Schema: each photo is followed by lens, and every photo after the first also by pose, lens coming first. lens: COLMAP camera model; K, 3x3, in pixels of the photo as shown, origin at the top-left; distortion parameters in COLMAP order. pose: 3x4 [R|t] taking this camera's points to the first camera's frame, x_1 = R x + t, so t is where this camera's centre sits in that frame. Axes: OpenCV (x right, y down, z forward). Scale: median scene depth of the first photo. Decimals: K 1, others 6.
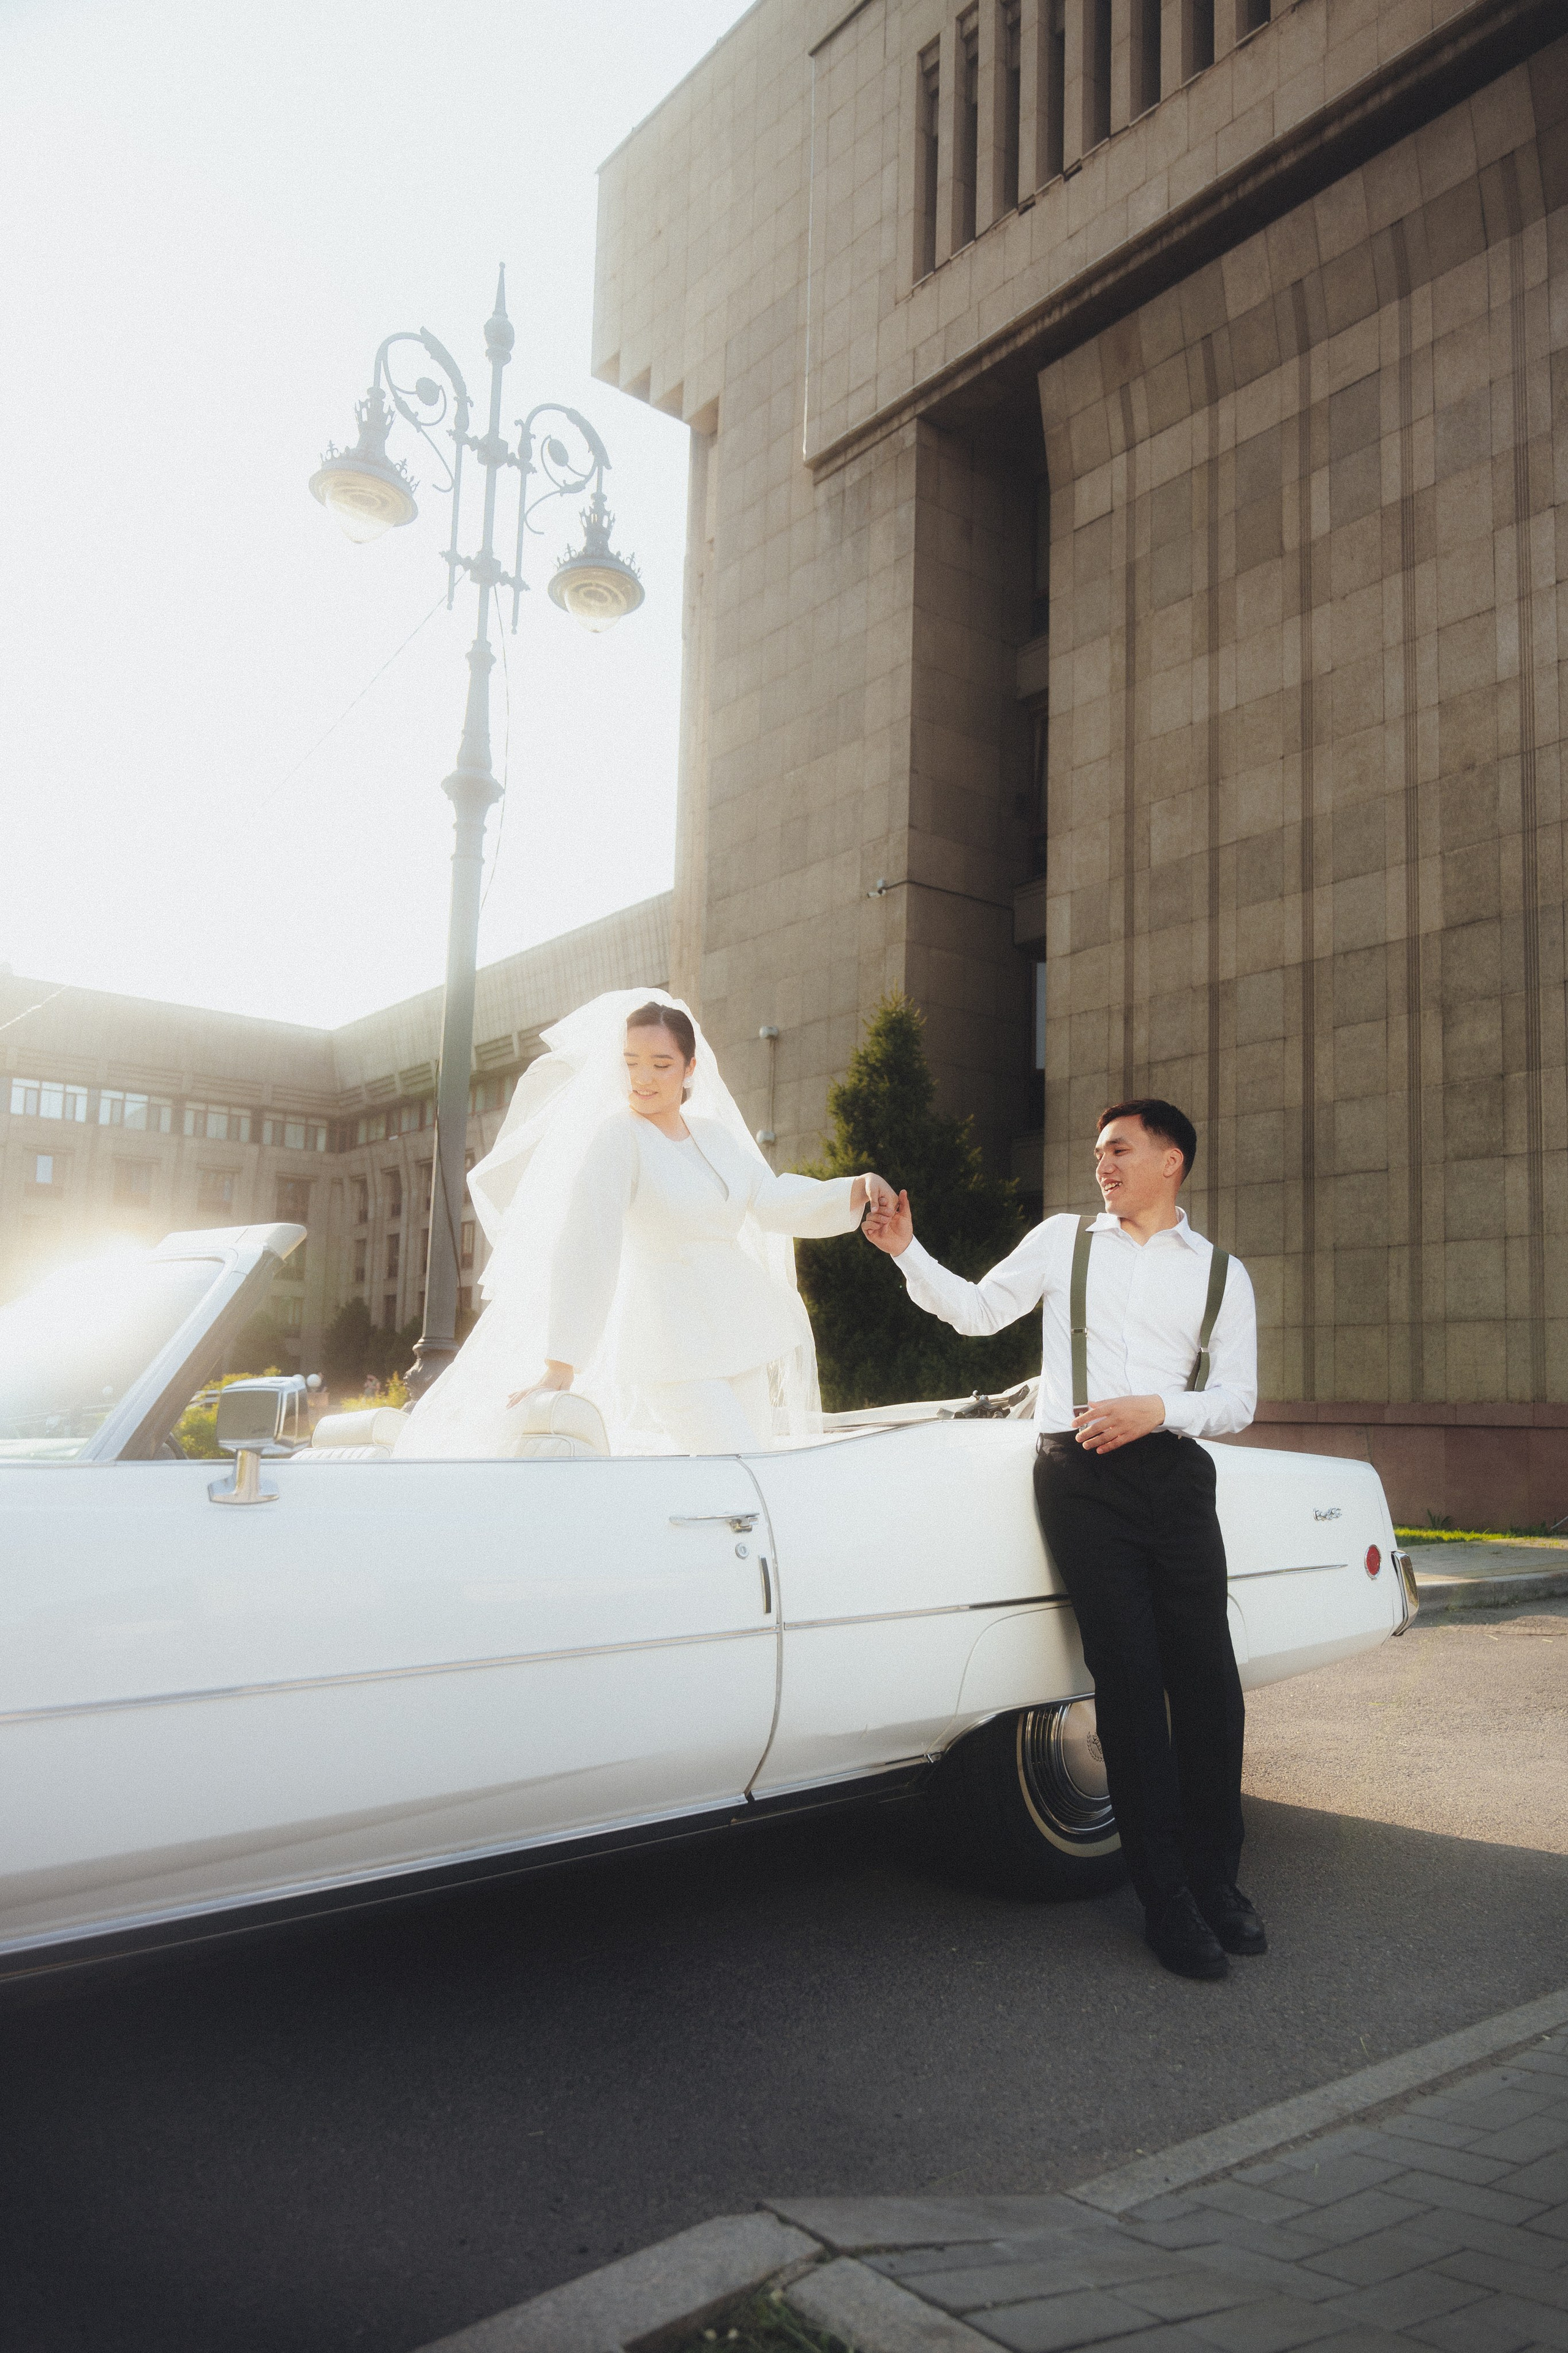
lens RADIAL K [[1656.1, 0, 836.8], [0, 1656.1, 1258.7], [0, 0, 1]] dist [-0.001352, -0.007252]
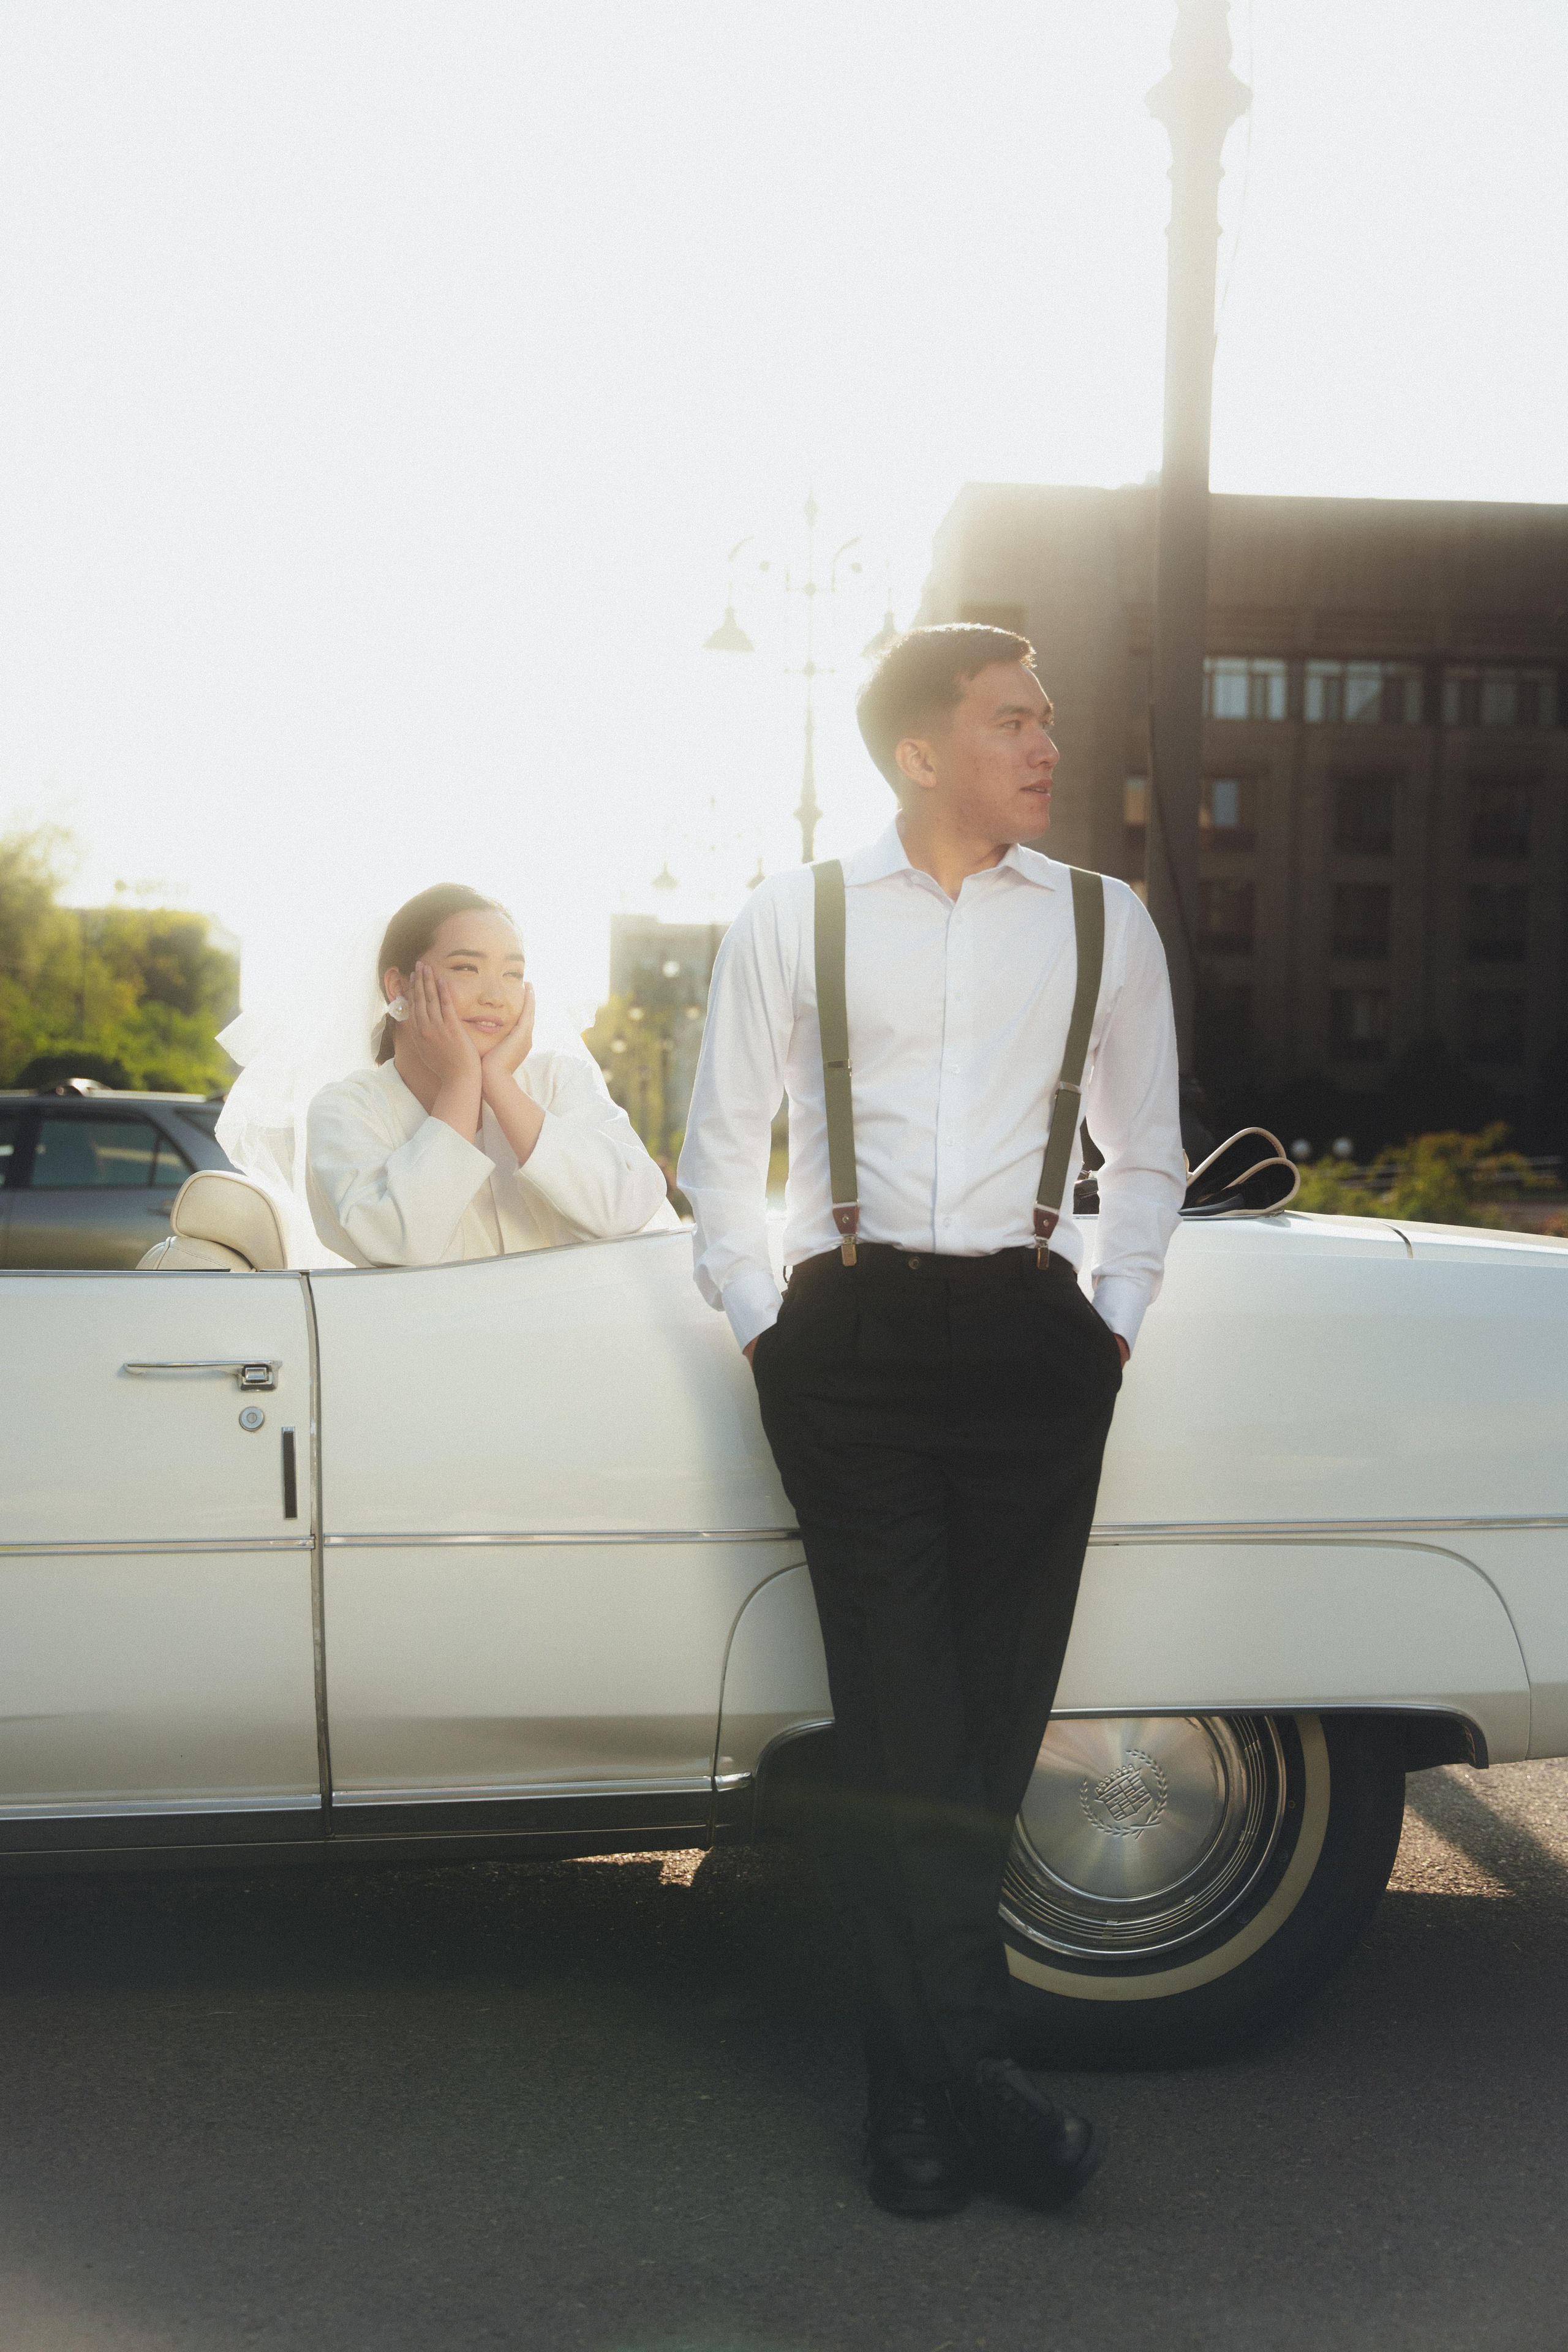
lens RADIAL K [[2957.5, 0, 774.5], [0, 2957.5, 1151.1], [0, 0, 1]] dist [0.049352, 0.000000]
pose [[0.810339, -0.009829, -0.585879, 0.141933], [0.054786, 0.996750, 0.059052, 0.001967], [0.583395, -0.079950, 0.808244, 0.031071]]
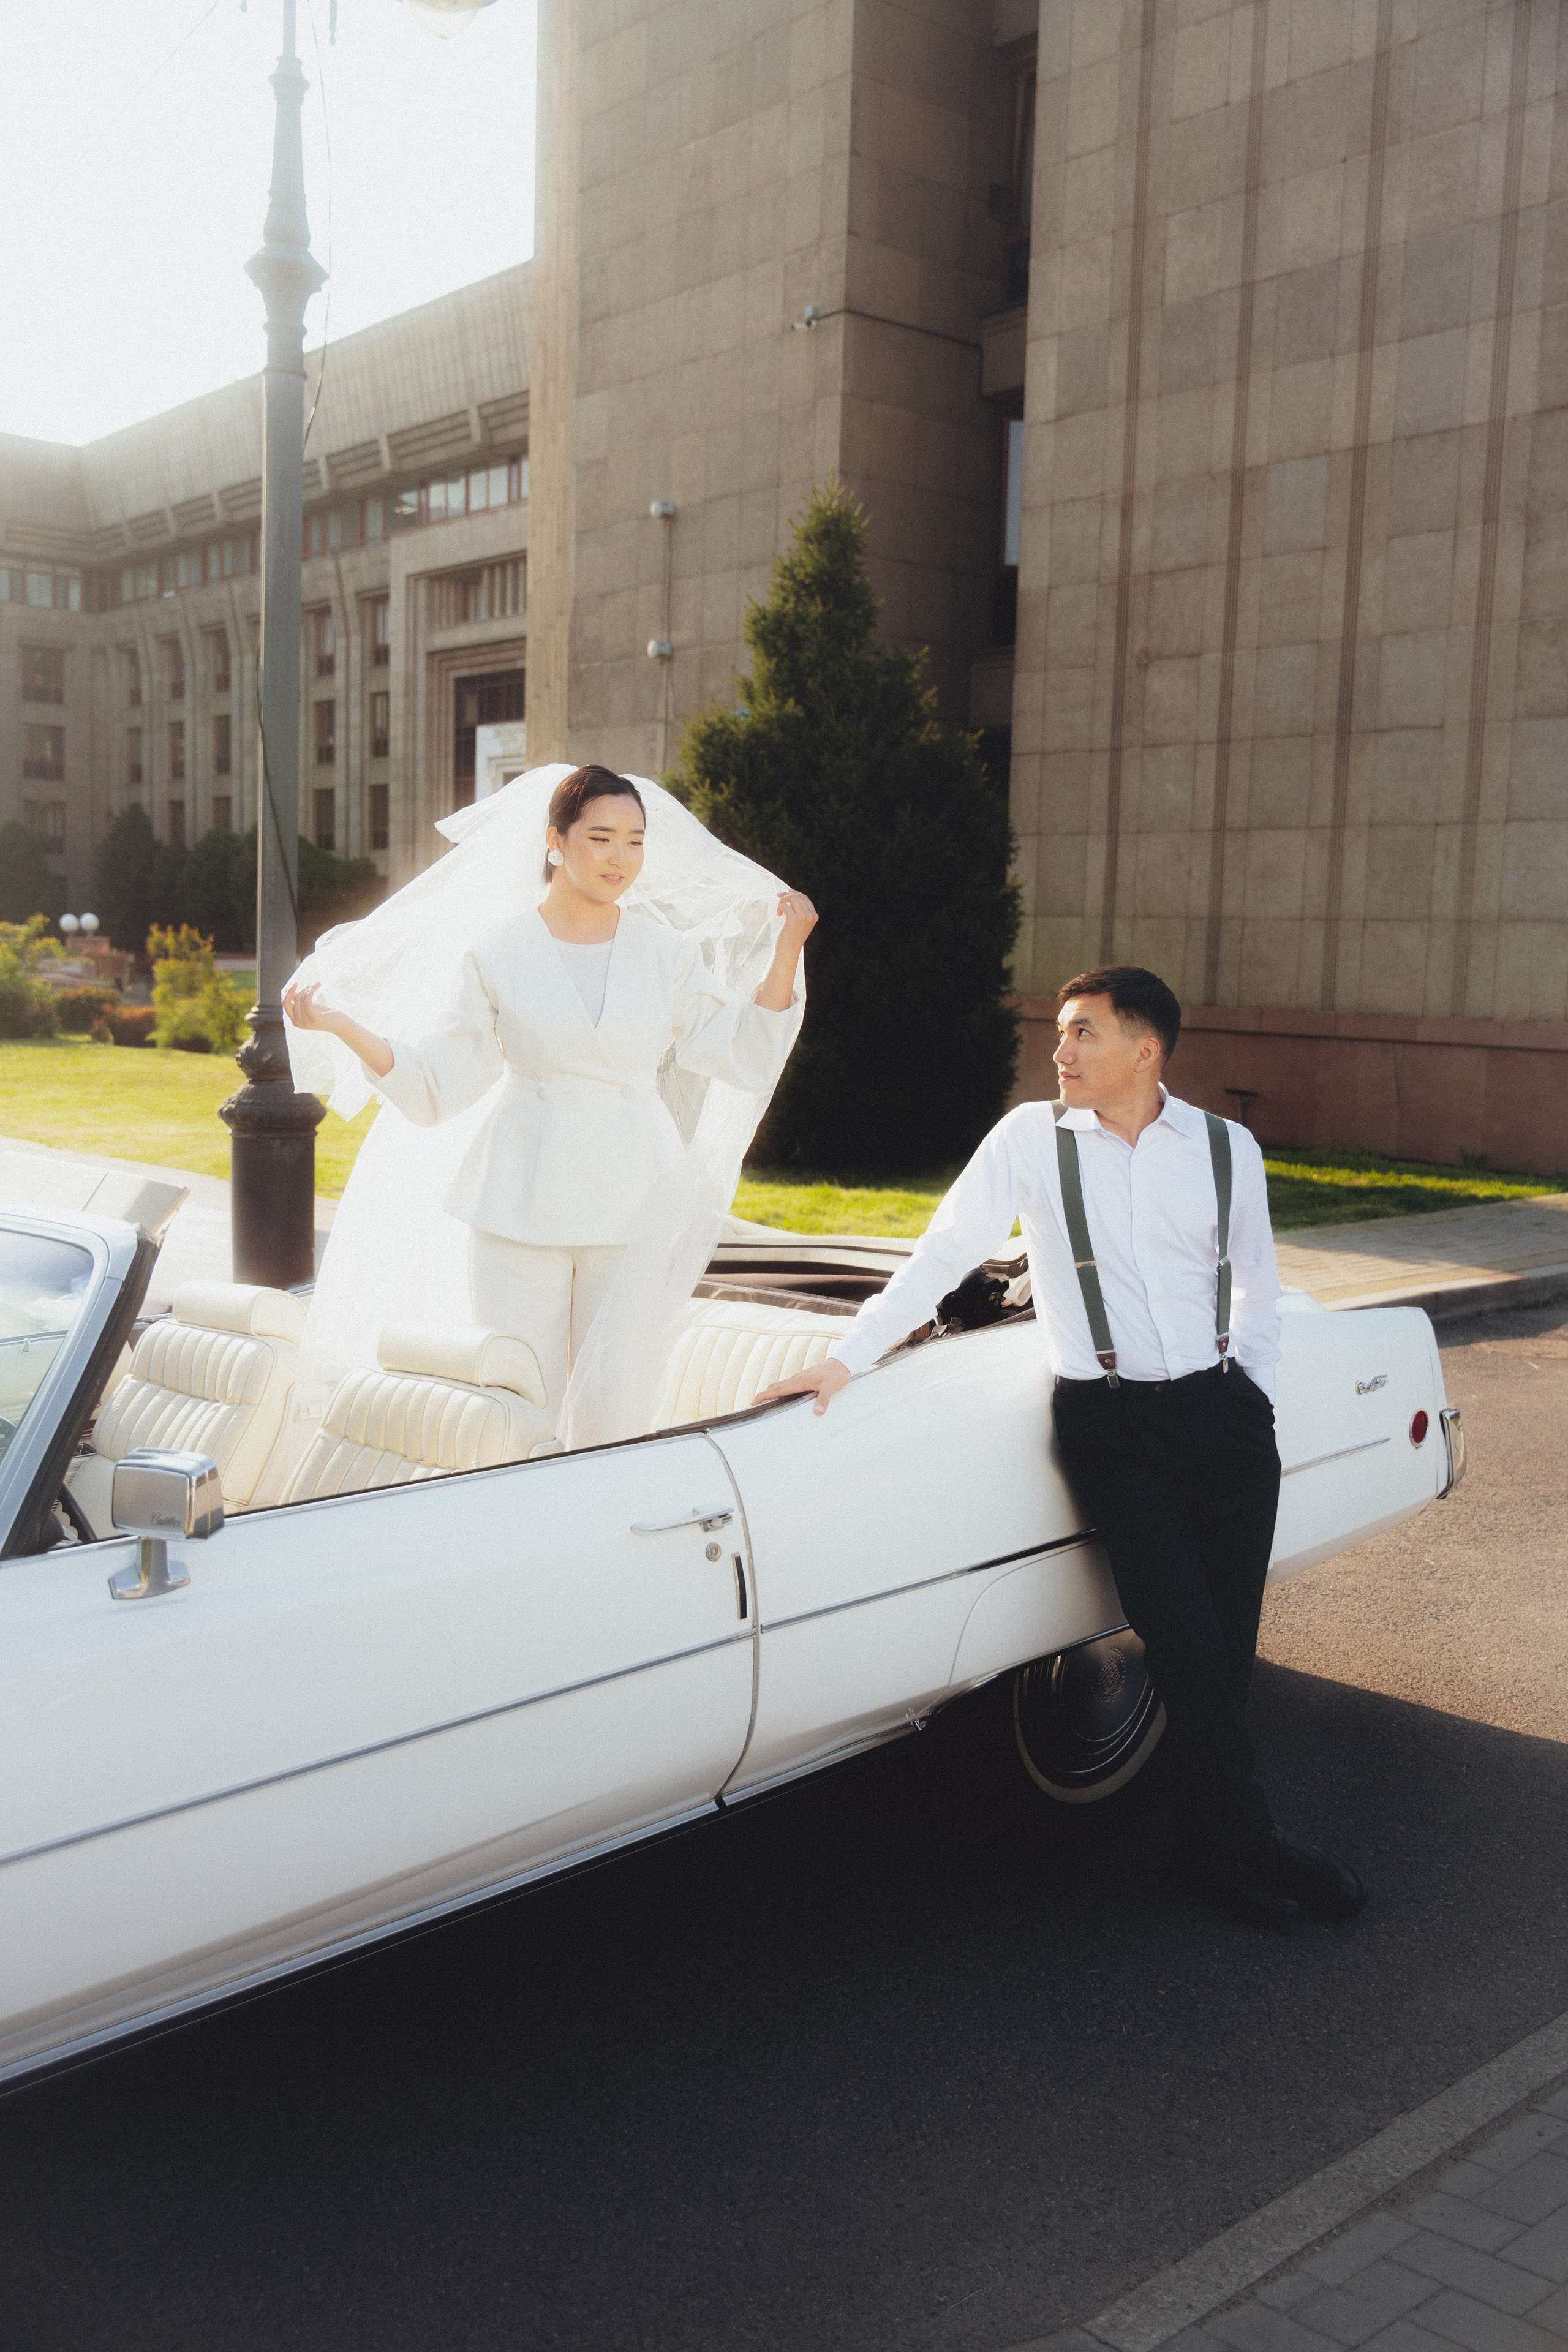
lens RADIAL K [[2037.4, 0, 809.1], [0, 2037.4, 1185.7], [0, 0, 1]] dist [-0.003433, -0.002502]
pose [[0.999386, 0.000730, 0.035023, -0.007907], [-0.008164, 0.977106, 0.212598, -0.041713], [-0.034066, -0.212754, 0.976512, 0.000307]]
